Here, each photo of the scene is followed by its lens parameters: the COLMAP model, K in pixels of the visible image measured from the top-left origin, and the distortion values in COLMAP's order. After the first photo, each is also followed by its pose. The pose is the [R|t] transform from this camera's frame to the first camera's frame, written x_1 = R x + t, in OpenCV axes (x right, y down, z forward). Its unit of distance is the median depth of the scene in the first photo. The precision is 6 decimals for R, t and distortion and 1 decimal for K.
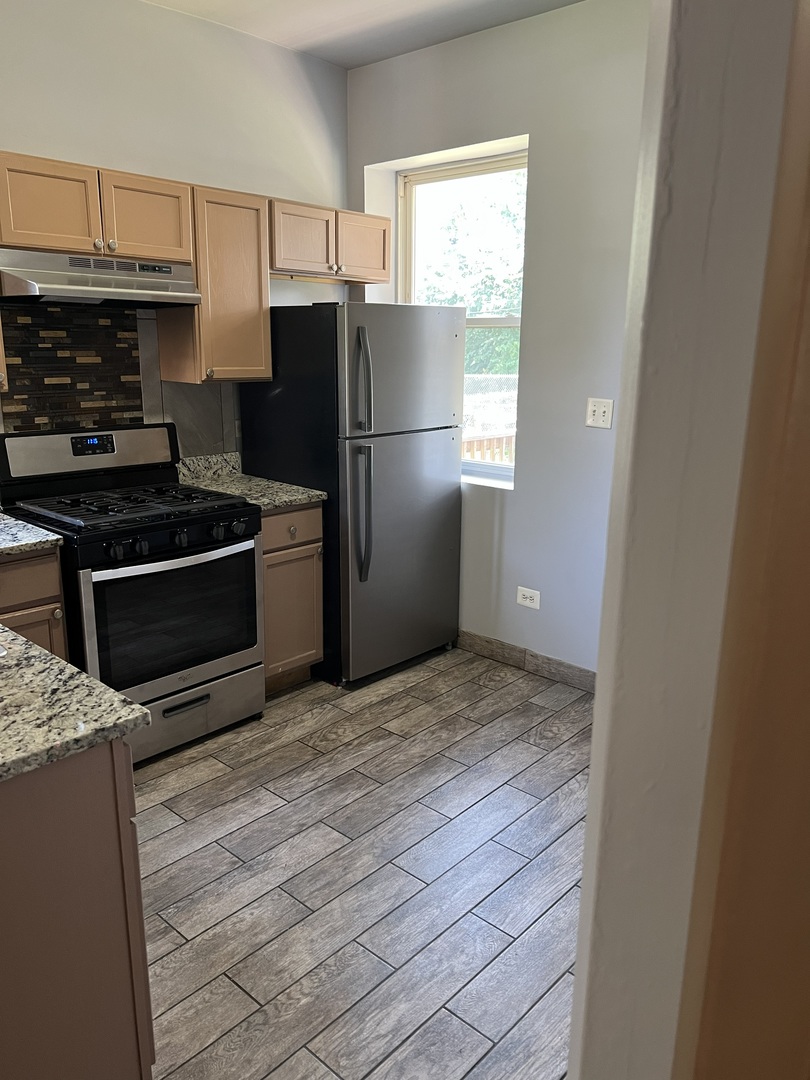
lens RADIAL K [[812.1, 0, 405.1], [0, 812.1, 539.0], [0, 0, 1]] dist [0.012128, -0.010002]
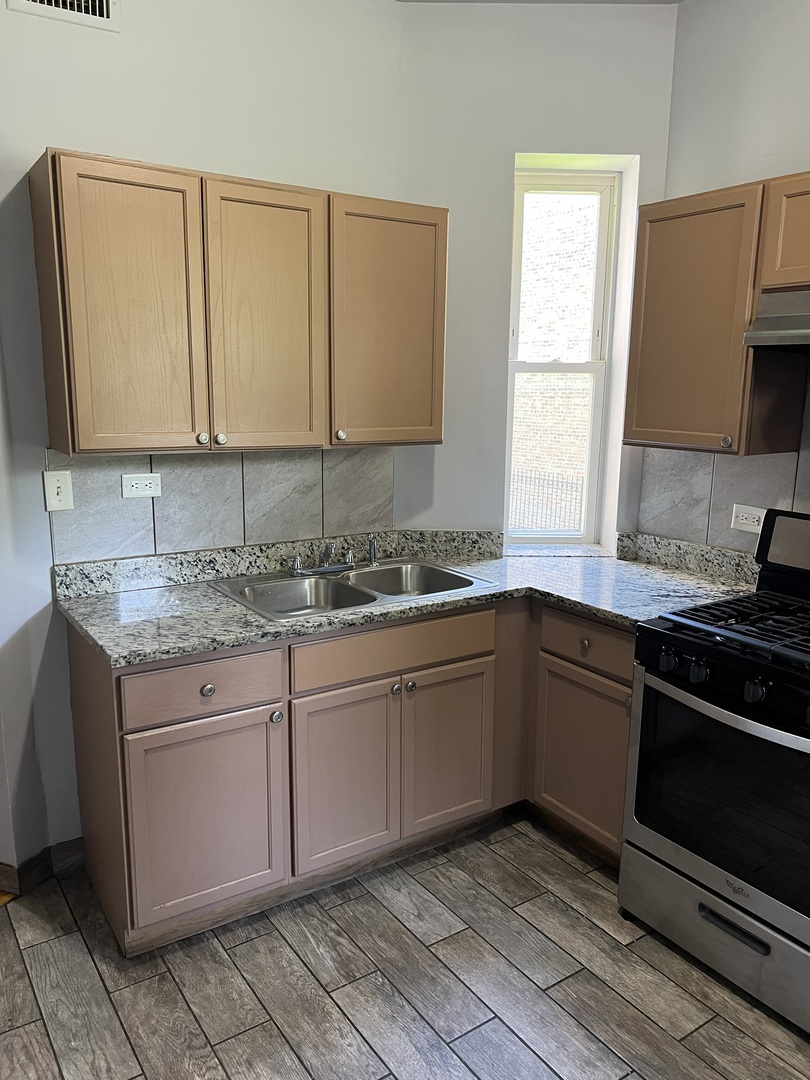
lens RADIAL K [[812.1, 0, 404.5], [0, 812.1, 543.2], [0, 0, 1]] dist [0.012128, -0.010002]
pose [[-0.225606, 0.177943, -0.957830, 0.542393], [-0.253186, 0.938686, 0.234021, -0.262220], [0.940744, 0.295306, -0.166720, 1.058269]]
